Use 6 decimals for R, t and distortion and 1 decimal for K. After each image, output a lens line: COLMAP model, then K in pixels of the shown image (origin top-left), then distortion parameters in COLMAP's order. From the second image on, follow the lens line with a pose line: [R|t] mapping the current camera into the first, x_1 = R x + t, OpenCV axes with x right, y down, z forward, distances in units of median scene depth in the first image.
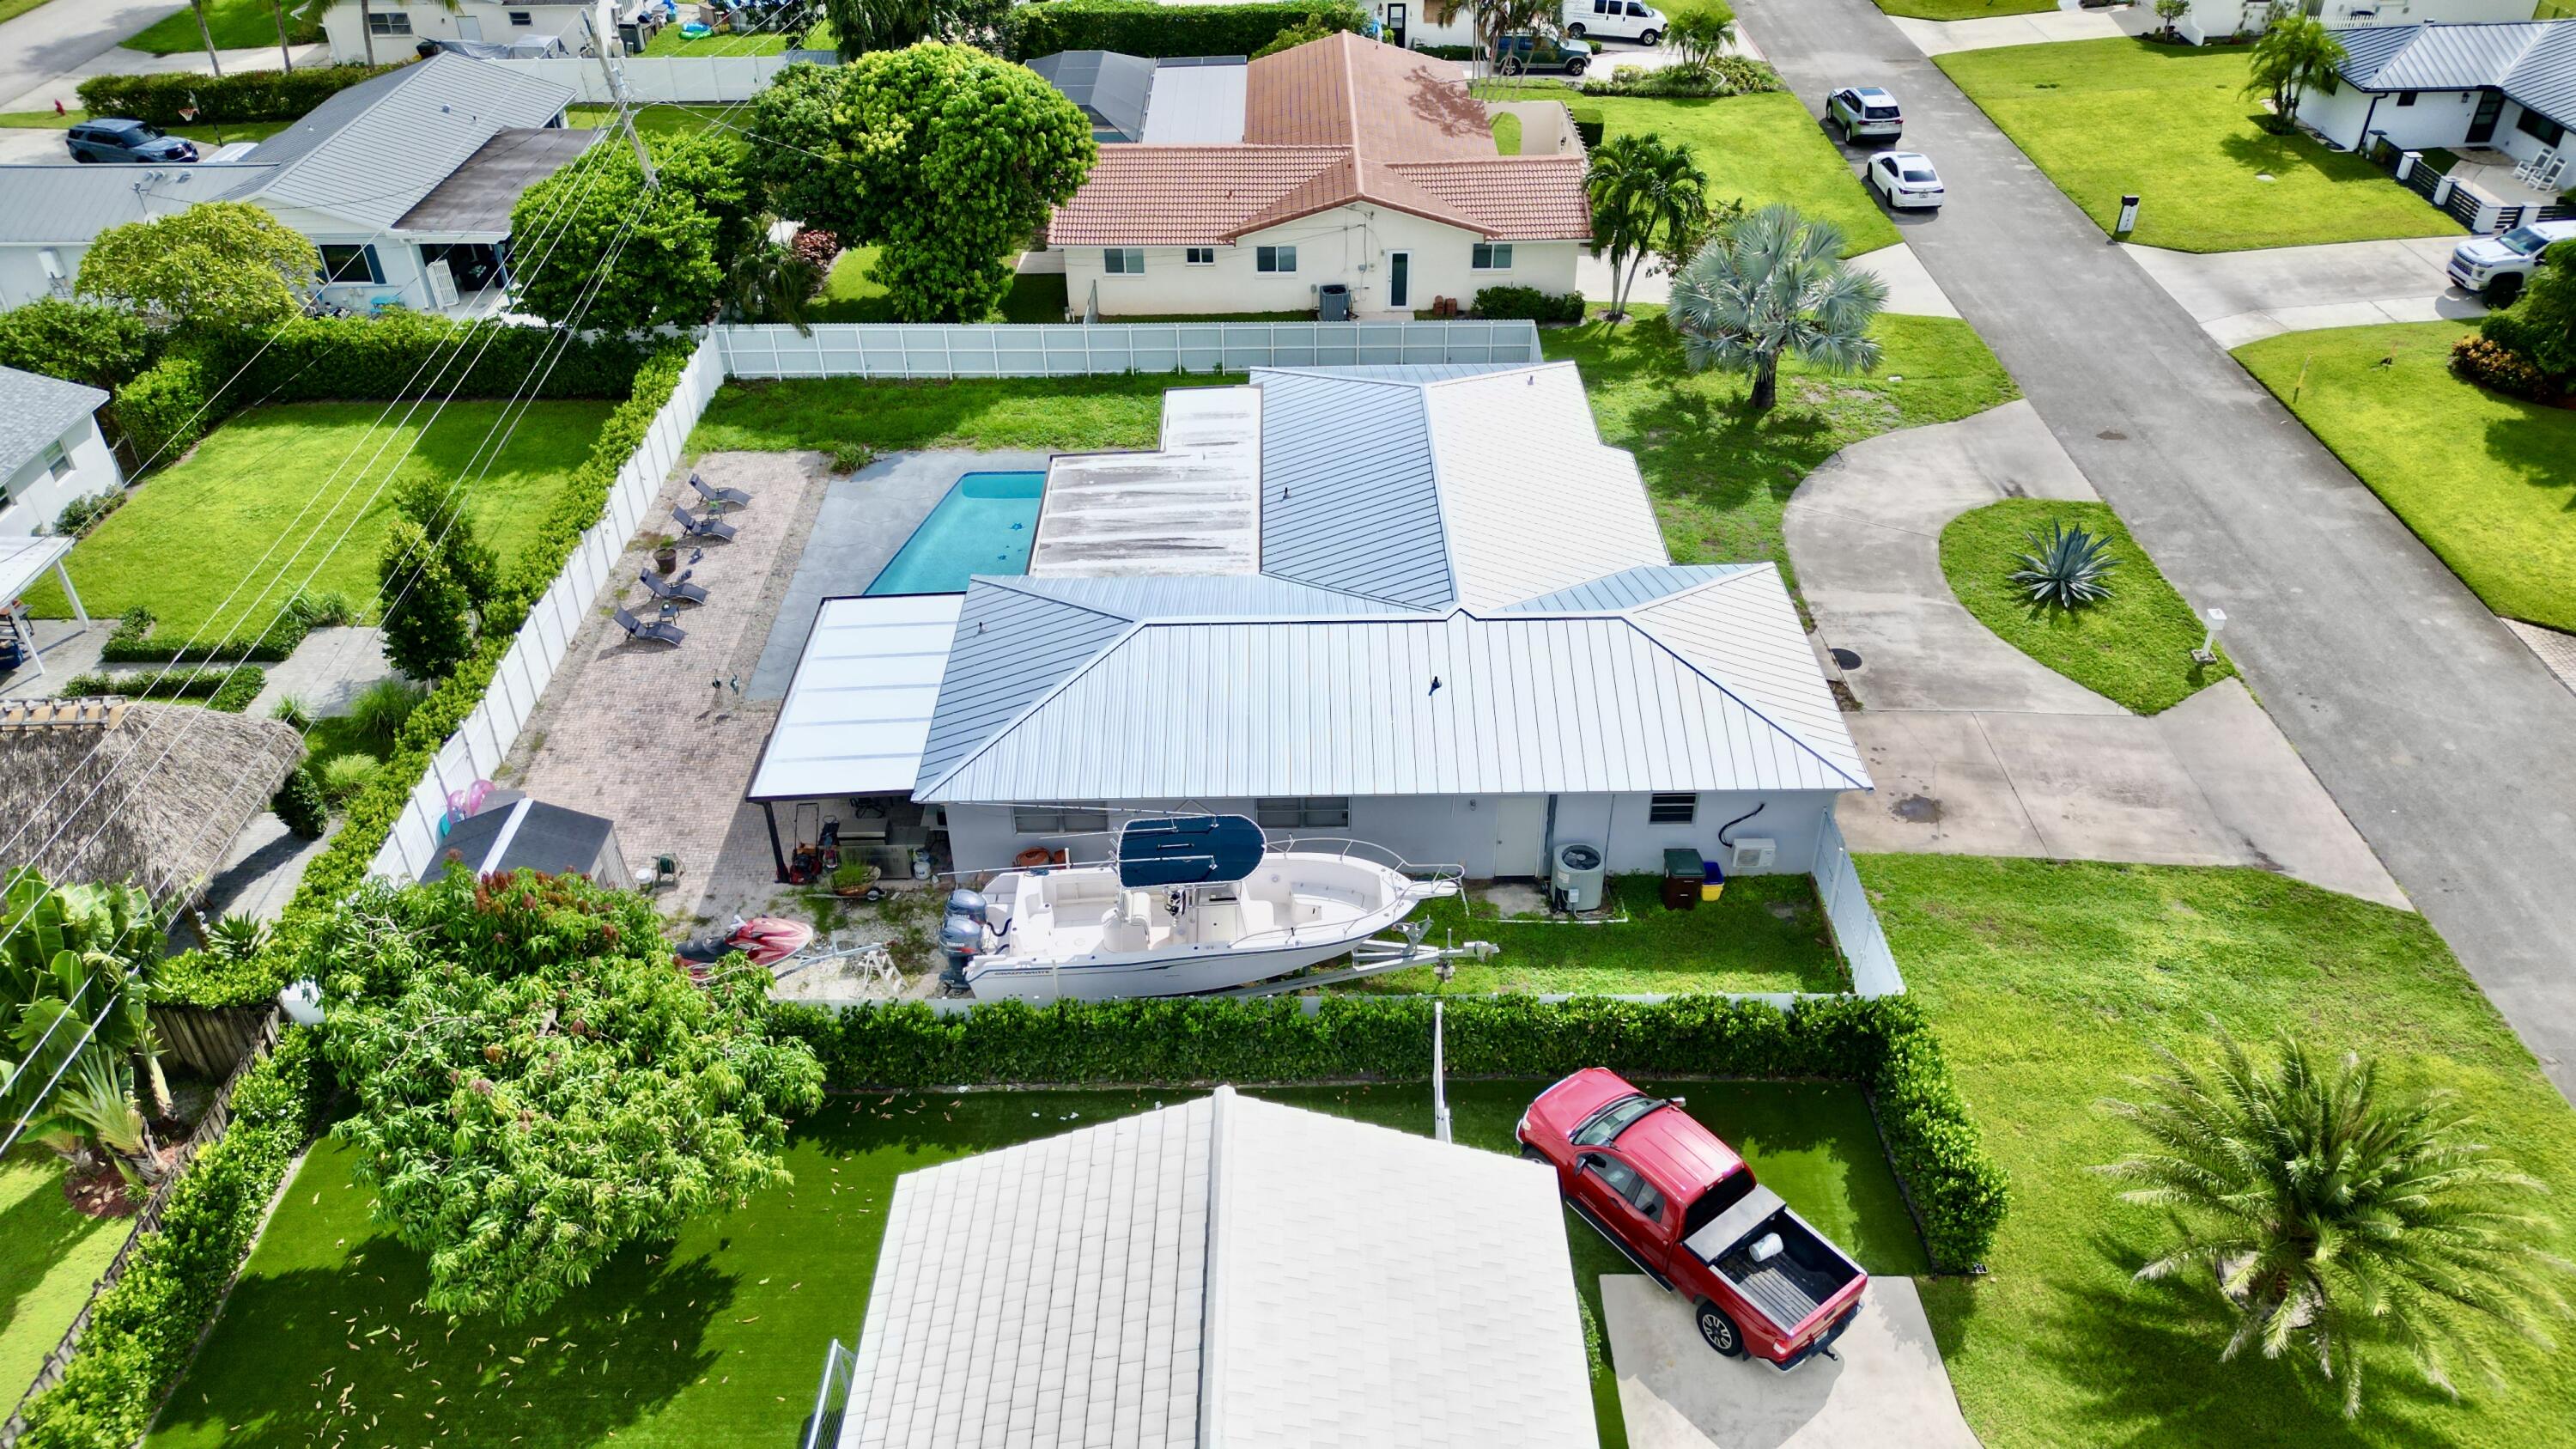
lens RADIAL K [[1818.9, 0, 1288.0], [0, 1818.9, 724.5], [0, 0, 1]] dist [0.018984, -0.001038]
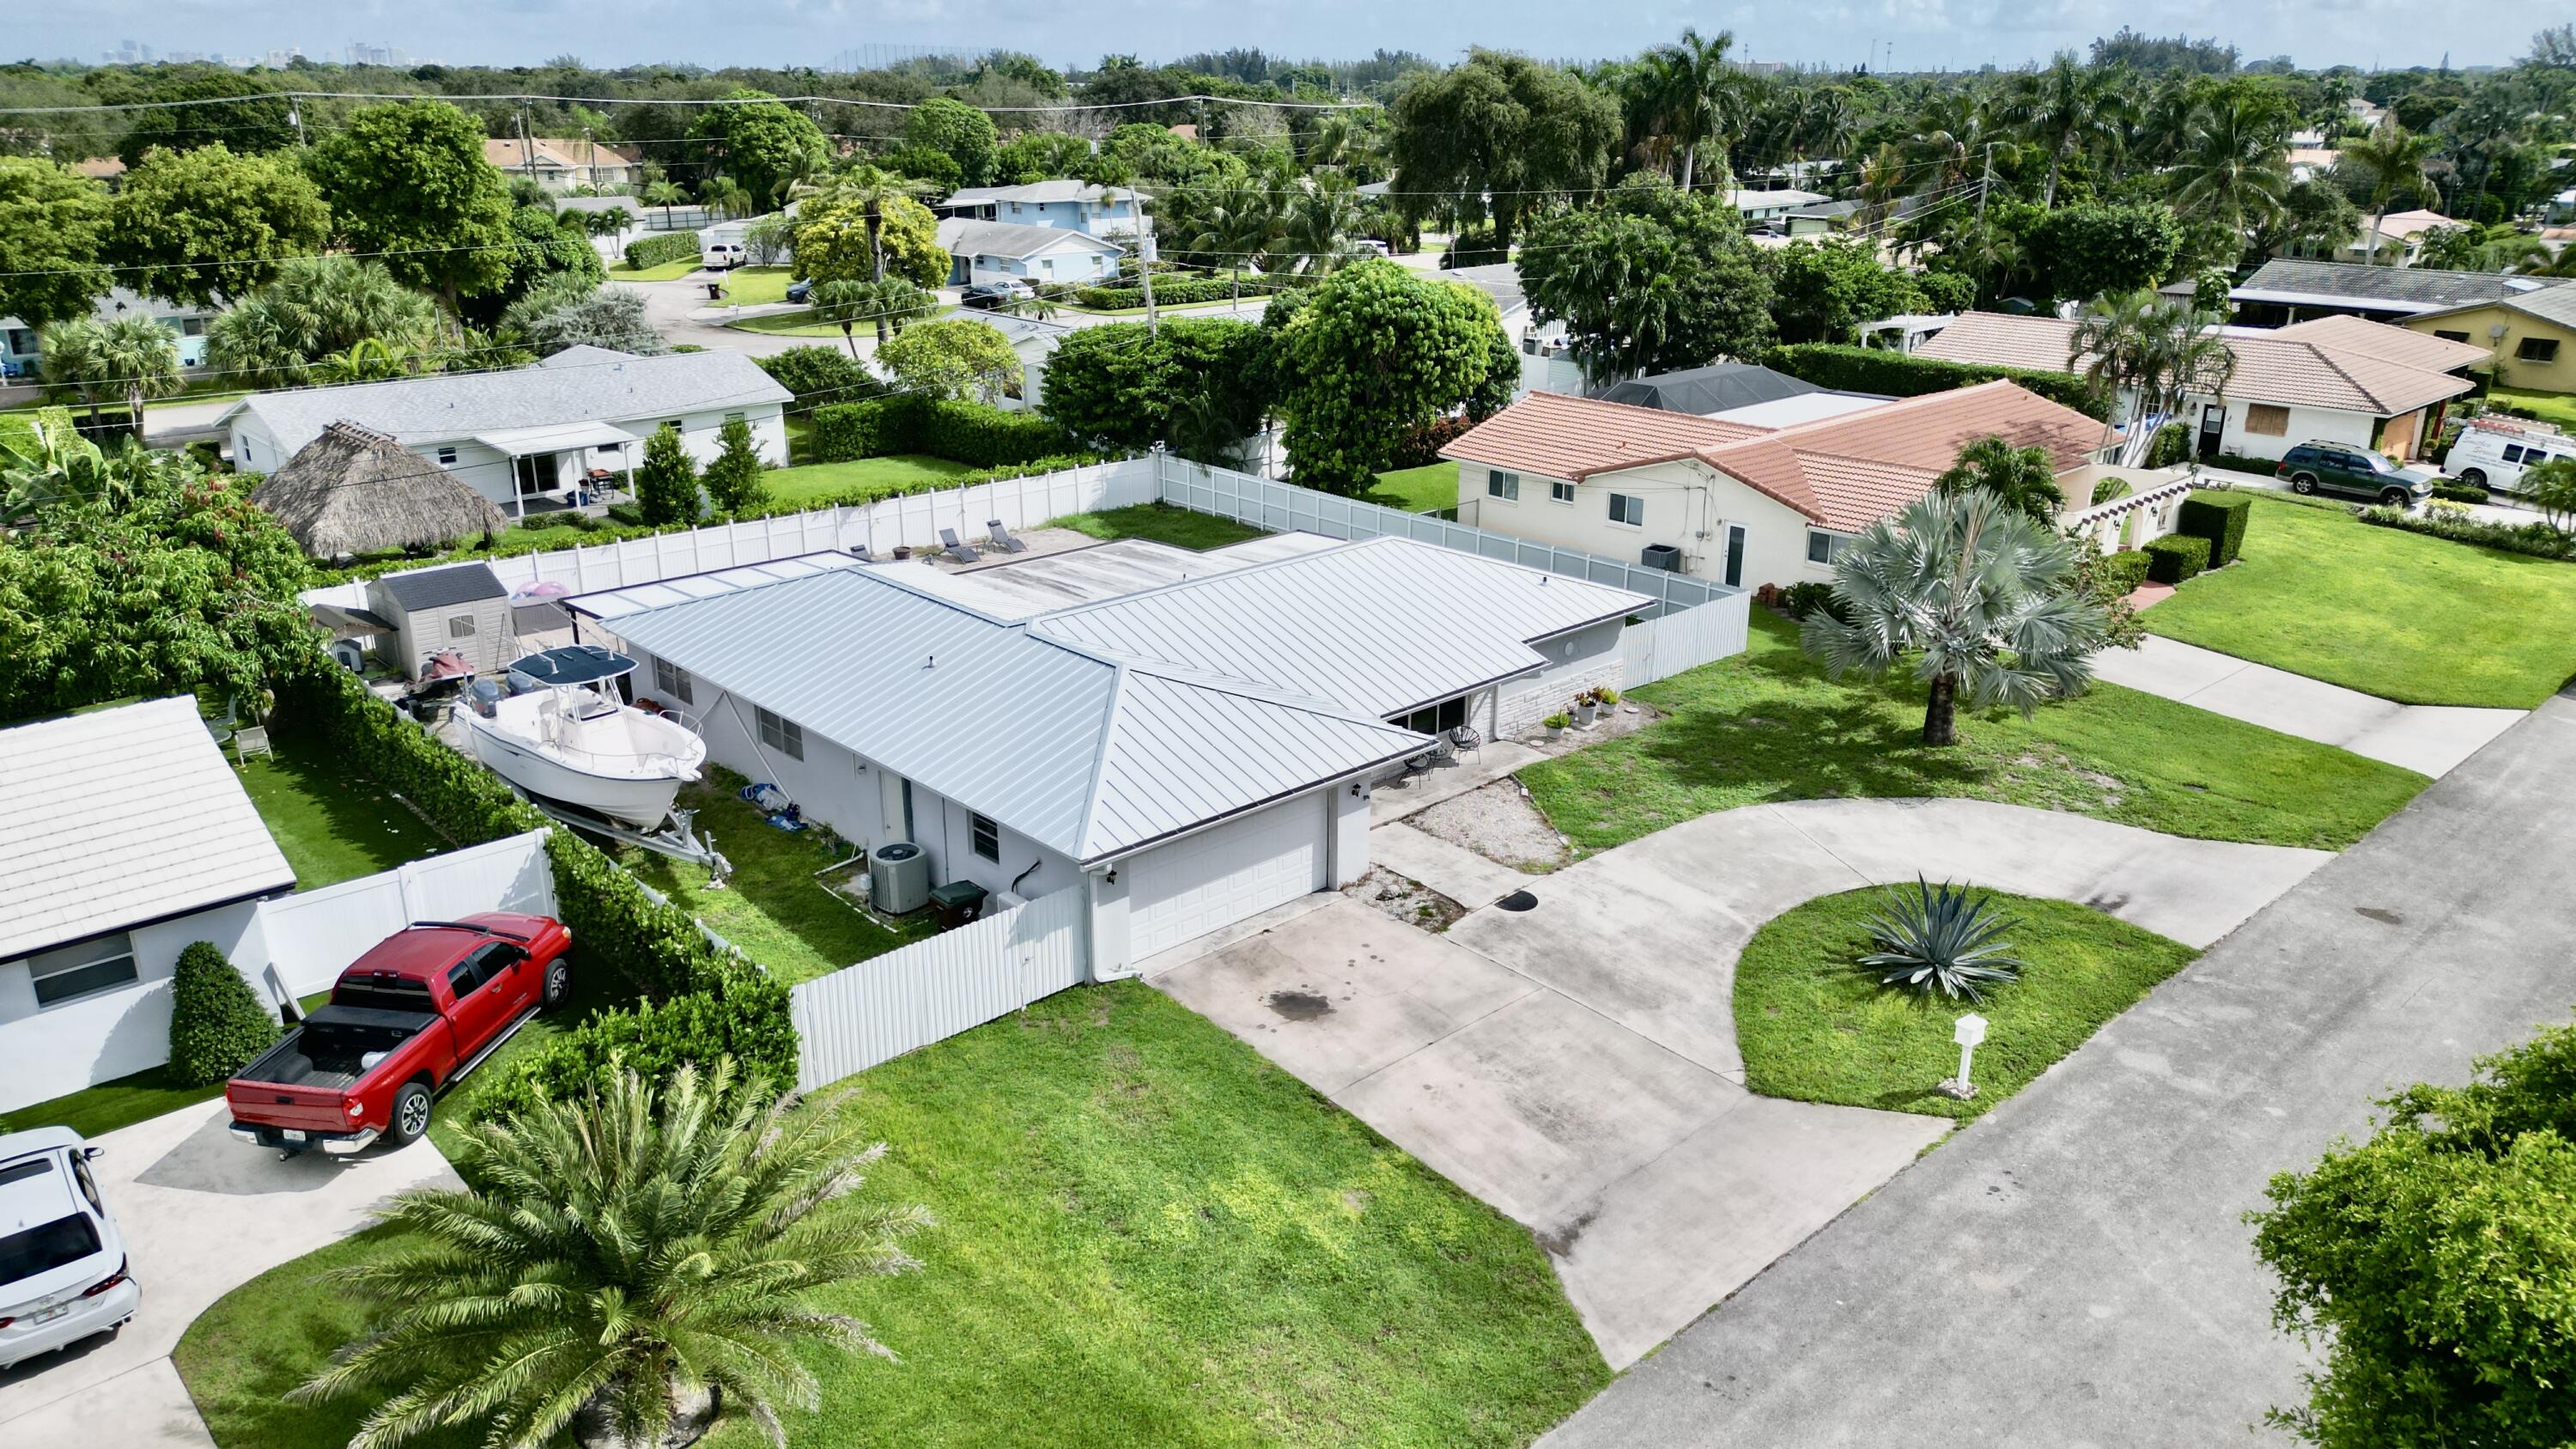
lens RADIAL K [[1818.9, 0, 1288.0], [0, 1818.9, 724.5], [0, 0, 1]] dist [0.018984, -0.001038]
pose [[0.667262, 0.256390, -0.699303, 0.643146], [-0.435754, 0.895817, -0.087349, 0.005718], [0.604053, 0.363009, 0.709468, 0.293659]]
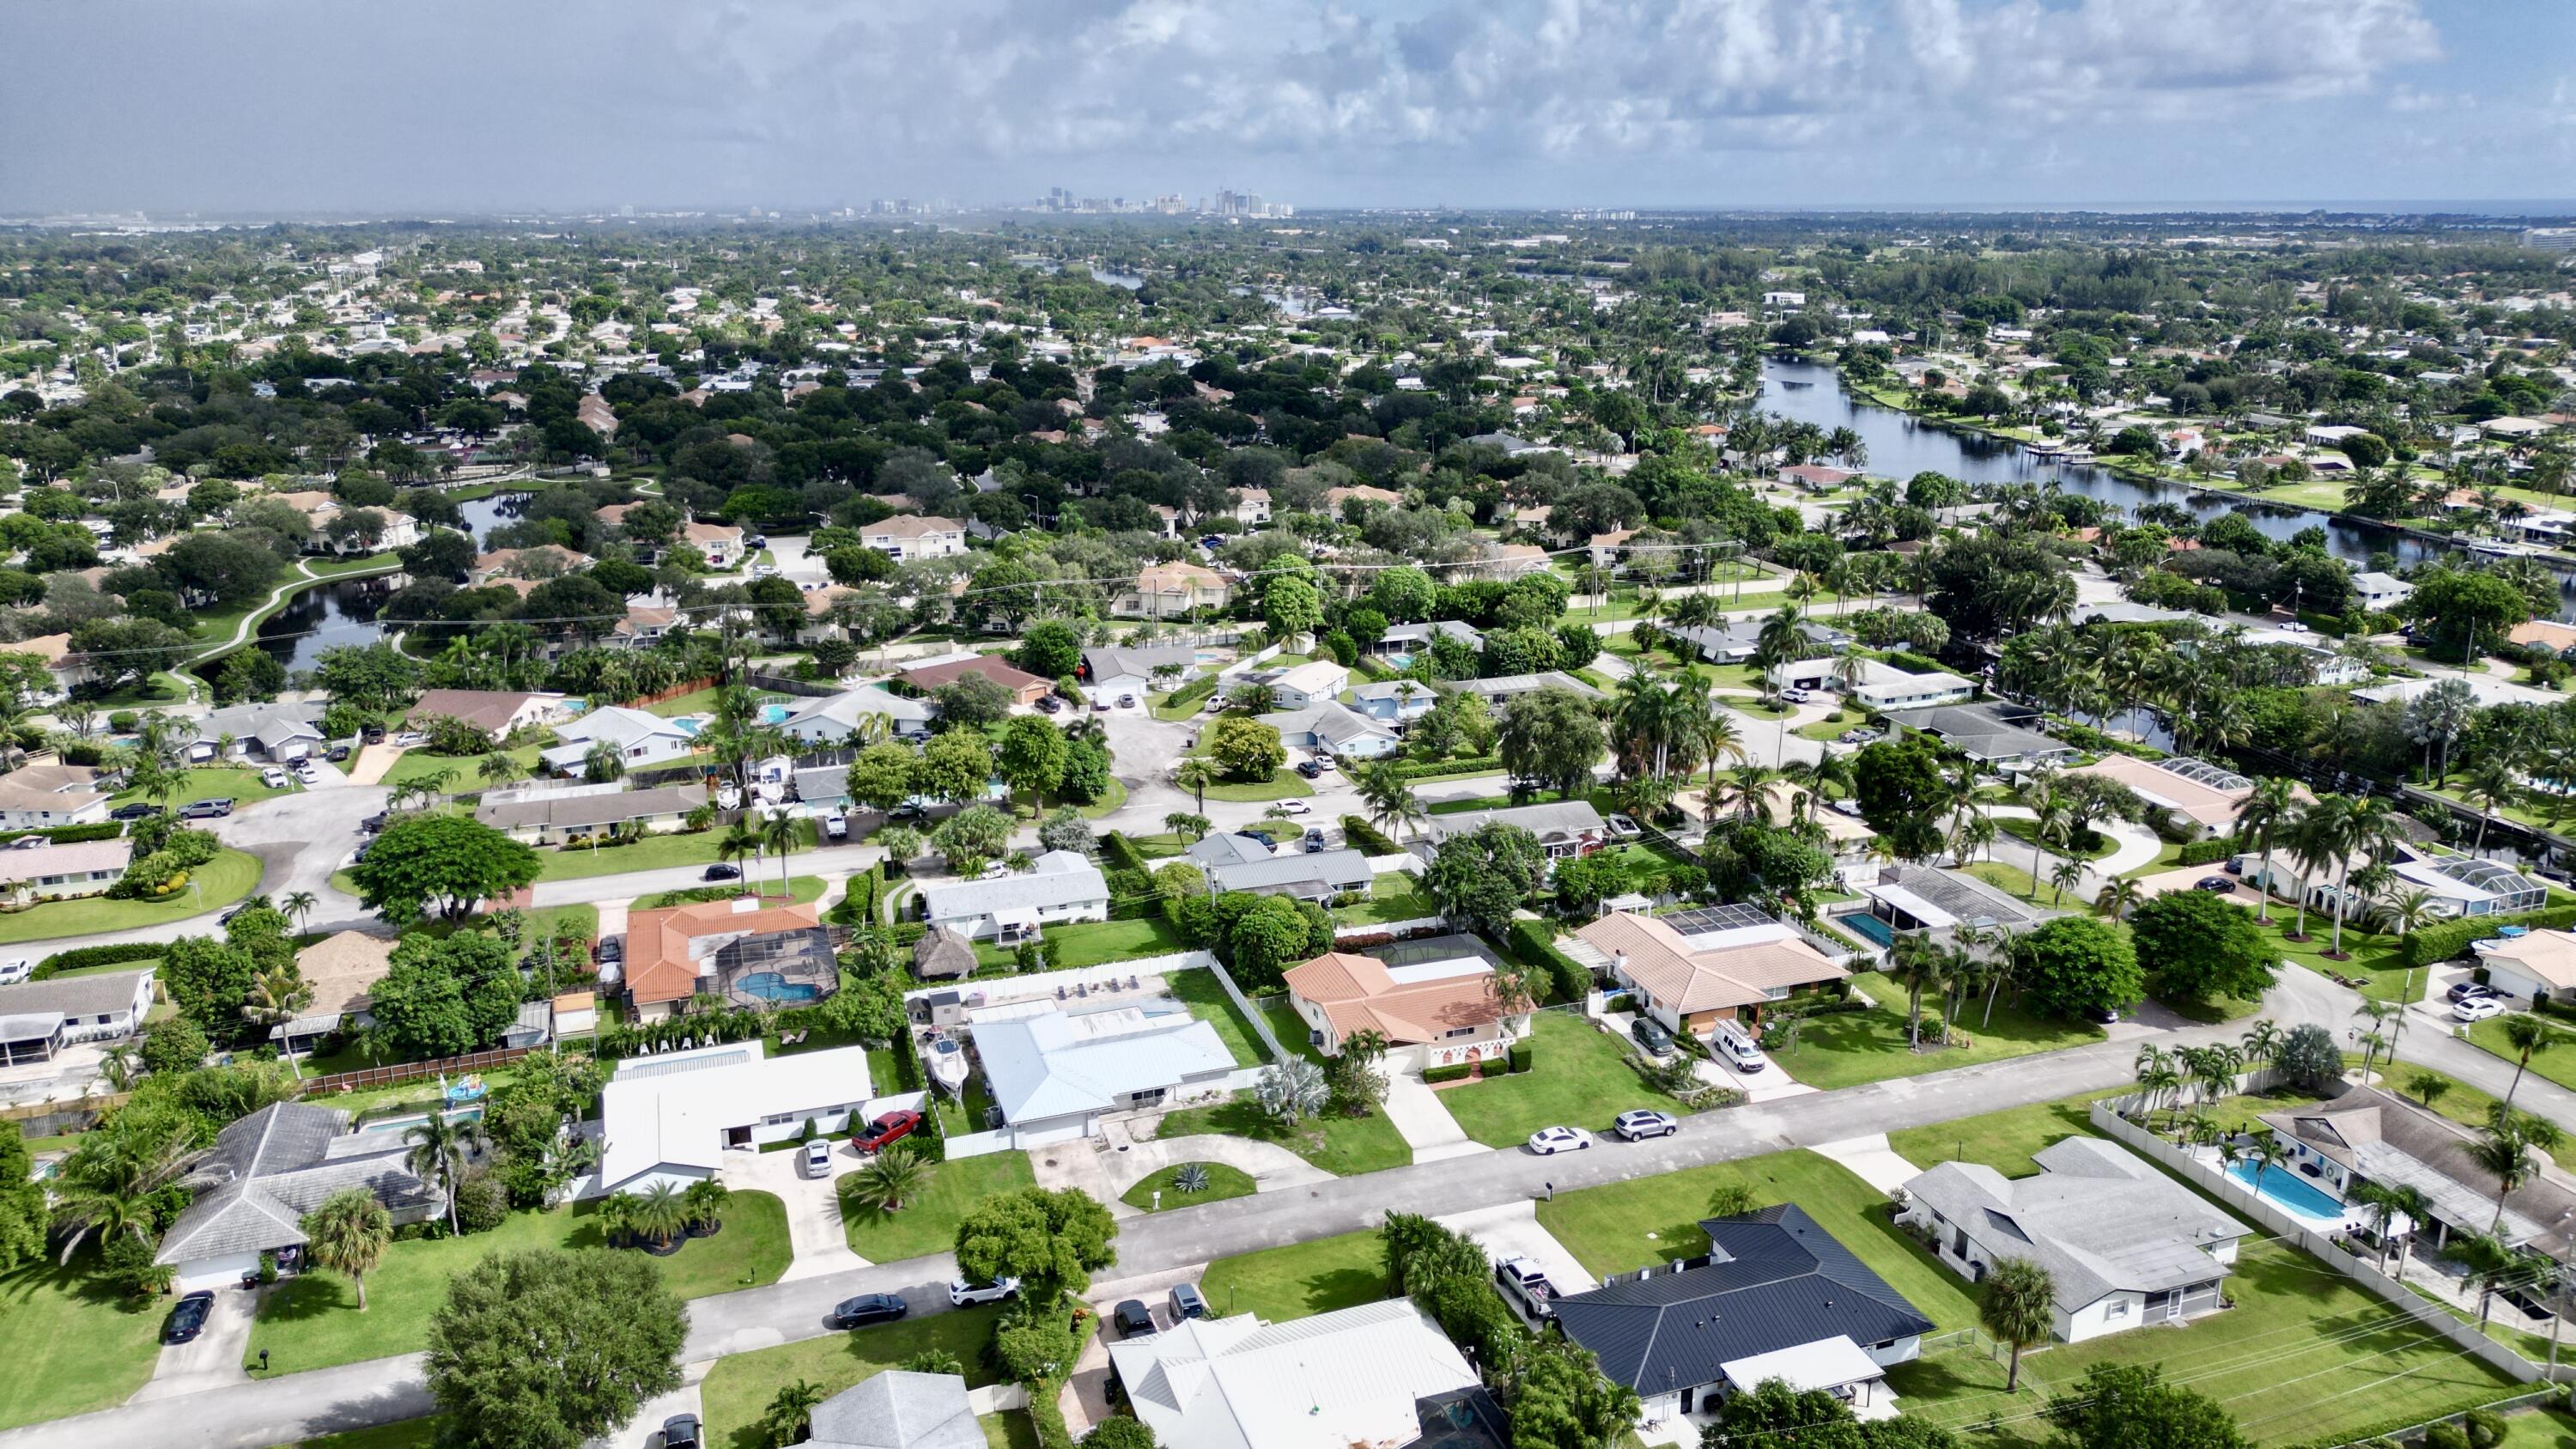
lens RADIAL K [[1818.9, 0, 1288.0], [0, 1818.9, 724.5], [0, 0, 1]] dist [0.018984, -0.001038]
pose [[0.304976, 0.281016, -0.909956, 2.530869], [-0.549155, 0.832522, 0.073051, -0.847635], [0.778086, 0.477428, 0.408220, -0.357627]]
